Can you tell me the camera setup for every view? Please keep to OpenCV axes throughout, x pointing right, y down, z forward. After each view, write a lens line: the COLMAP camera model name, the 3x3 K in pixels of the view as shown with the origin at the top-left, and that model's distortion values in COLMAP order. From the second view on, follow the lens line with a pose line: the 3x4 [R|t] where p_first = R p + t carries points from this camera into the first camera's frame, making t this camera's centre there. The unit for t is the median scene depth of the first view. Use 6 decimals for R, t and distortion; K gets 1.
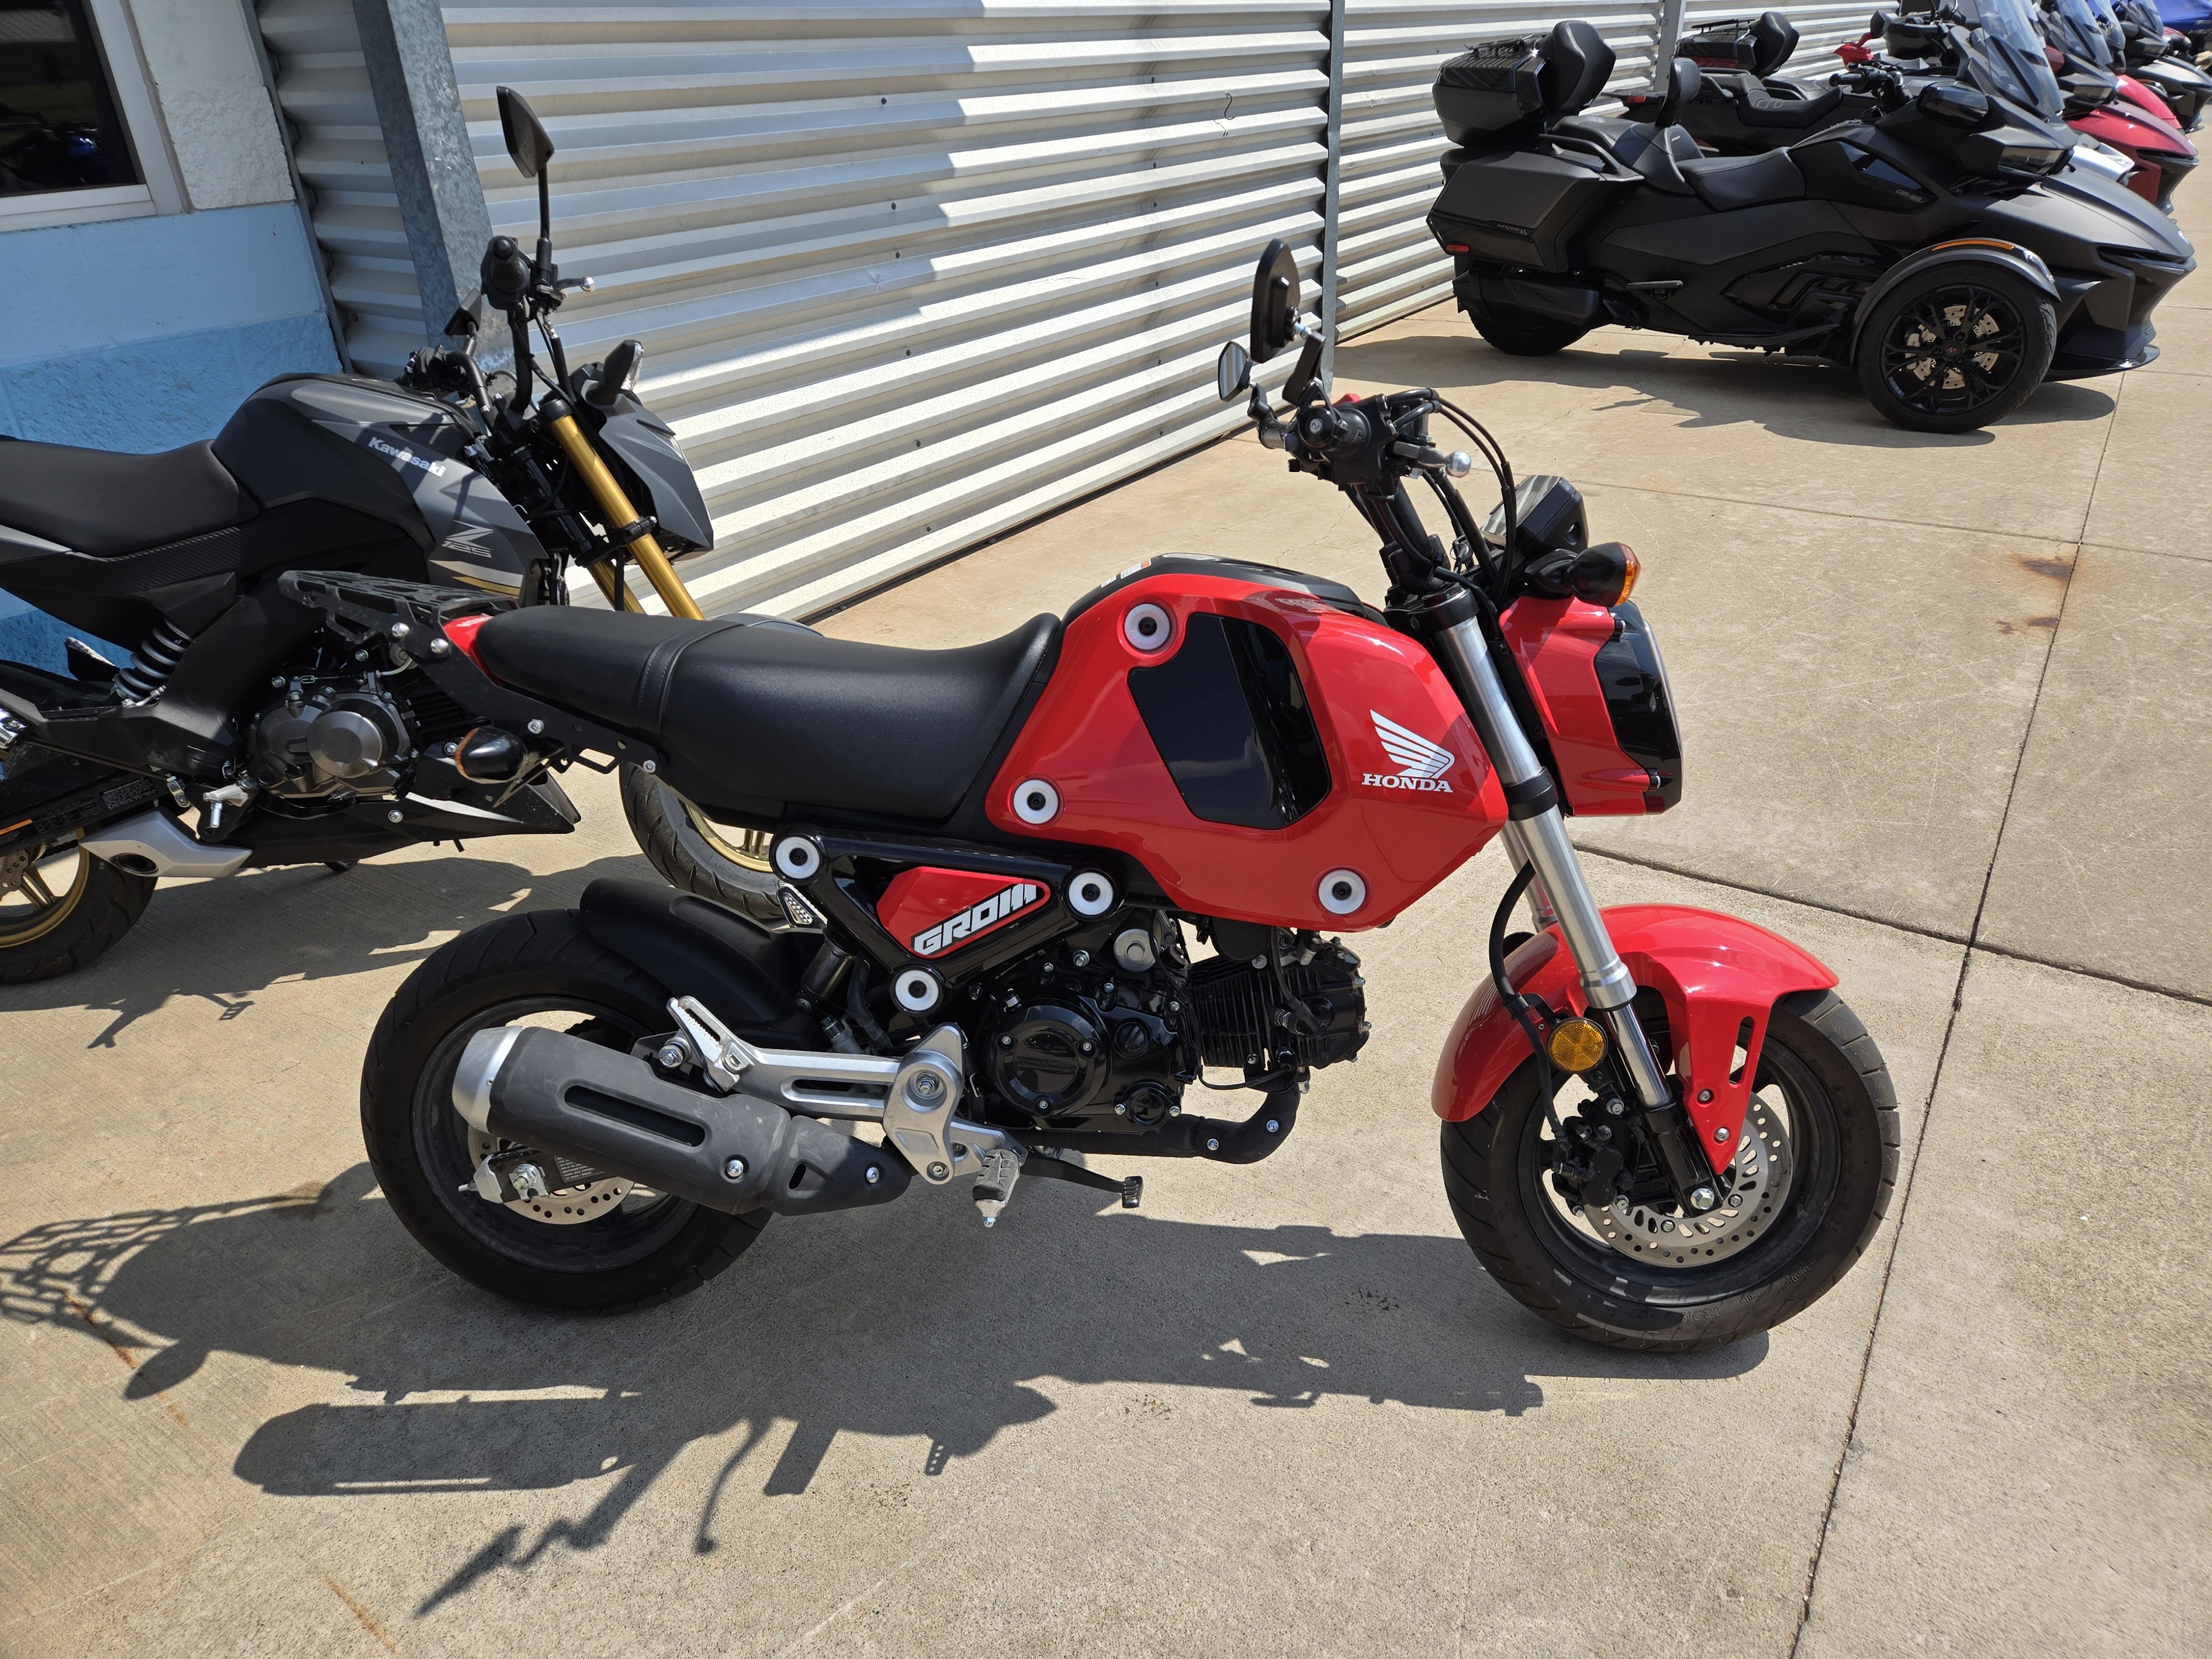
lens RADIAL K [[1492.5, 0, 1123.4], [0, 1492.5, 803.7], [0, 0, 1]] dist [0.089353, -0.081755]
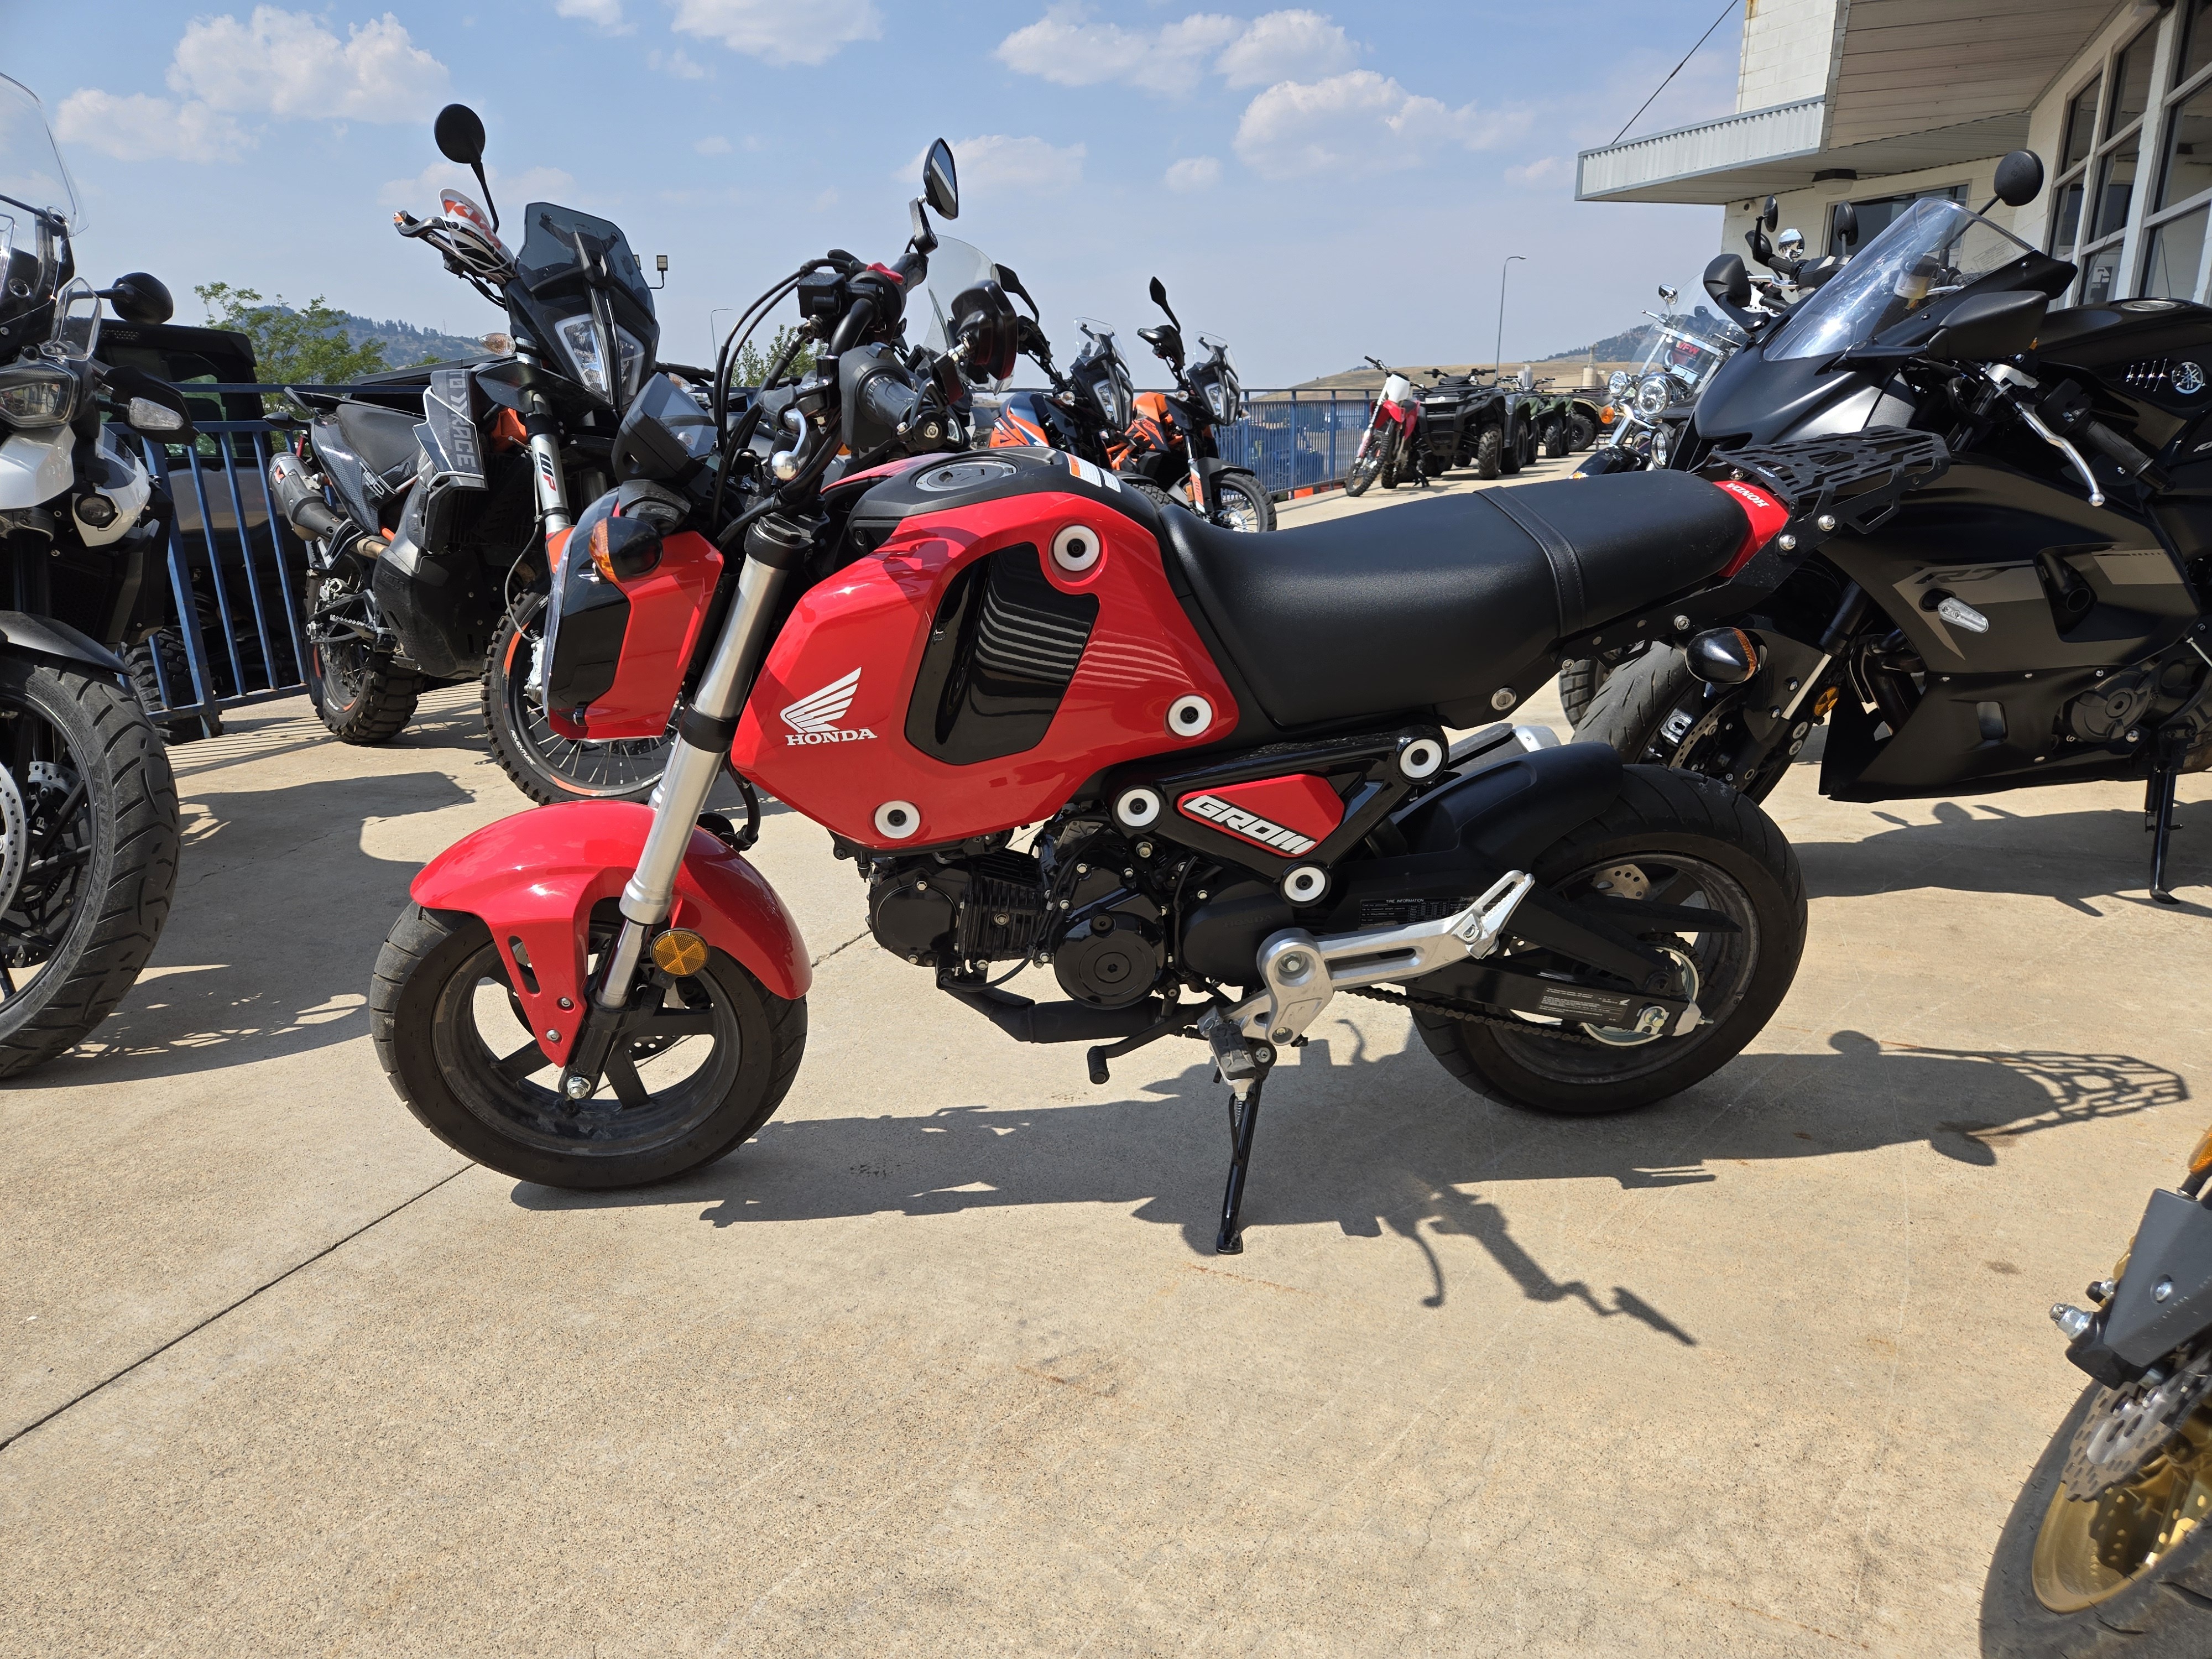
lens RADIAL K [[1484.0, 0, 1081.1], [0, 1484.0, 831.5], [0, 0, 1]] dist [0.074997, -0.067953]
pose [[-0.988270, 0.088316, -0.124589, 0.139362], [-0.020397, 0.732176, 0.680810, -0.595156], [0.151347, 0.675365, -0.721786, 1.718249]]
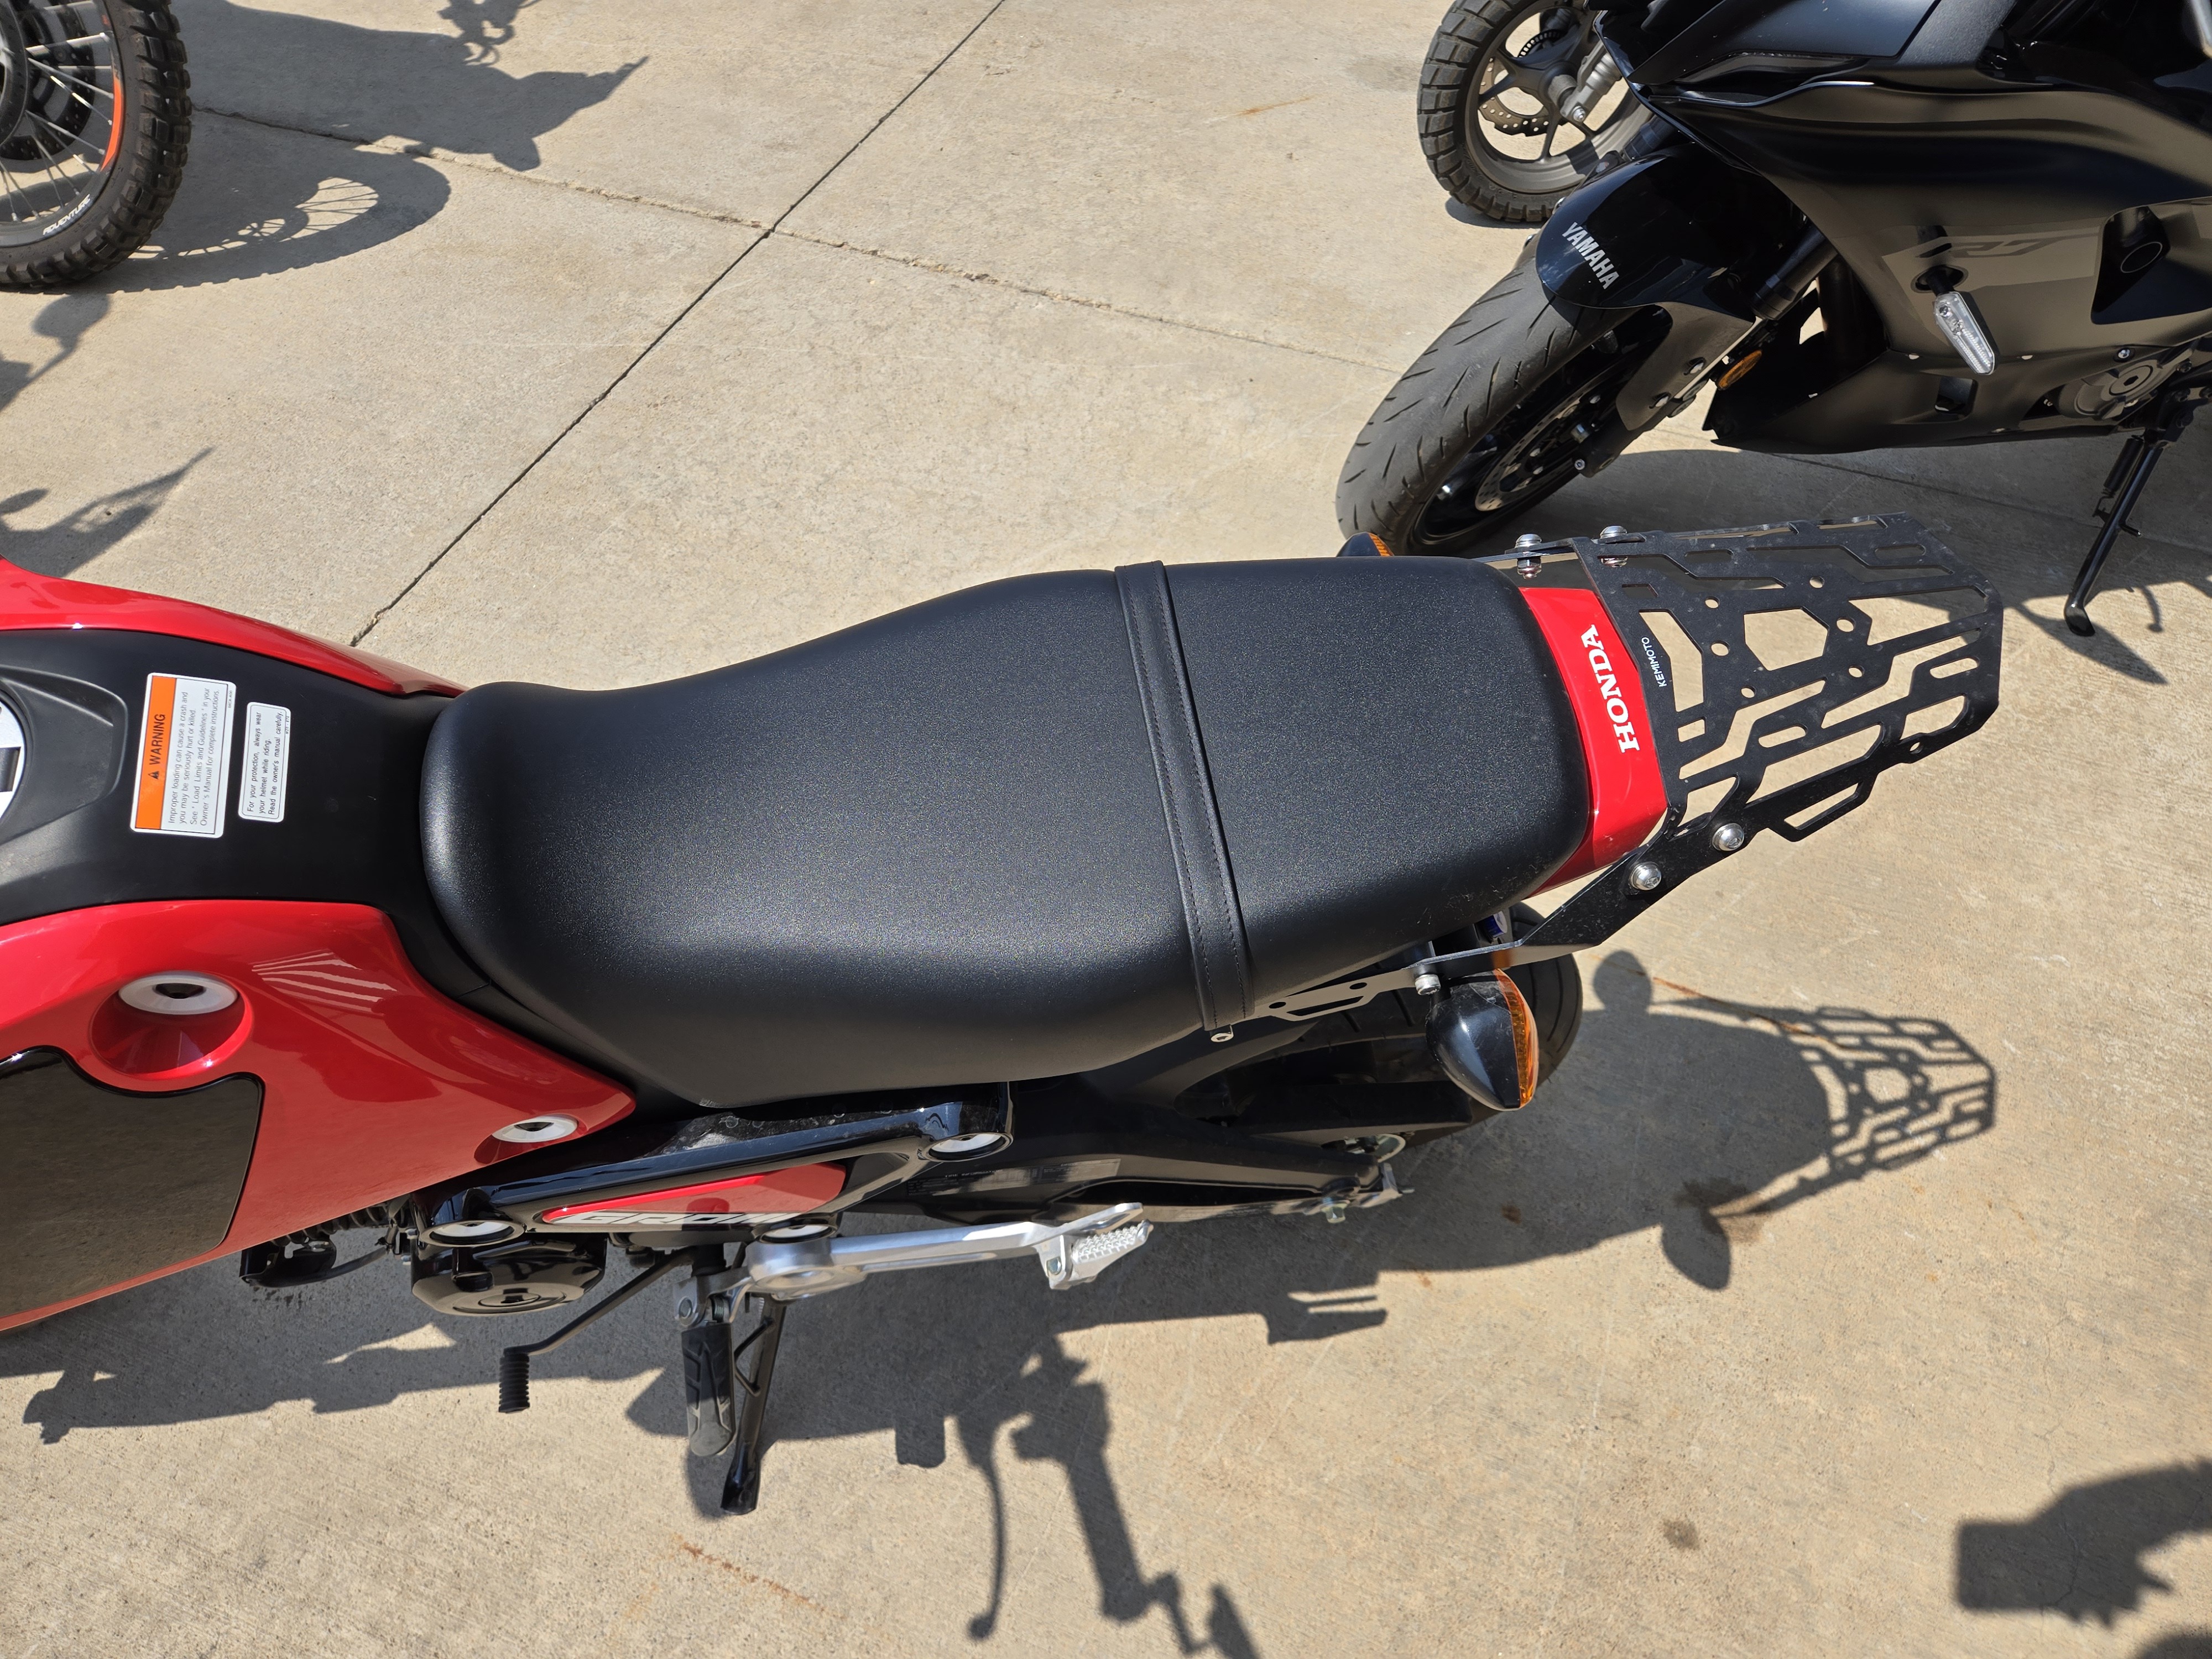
lens RADIAL K [[1501.6, 0, 1072.4], [0, 1501.6, 846.9], [0, 0, 1]] dist [0.058264, -0.048333]
pose [[-0.976981, 0.153290, -0.148362, -0.157061], [-0.111472, 0.226130, 0.967698, -0.557037], [0.181887, 0.961960, -0.203837, 1.076396]]
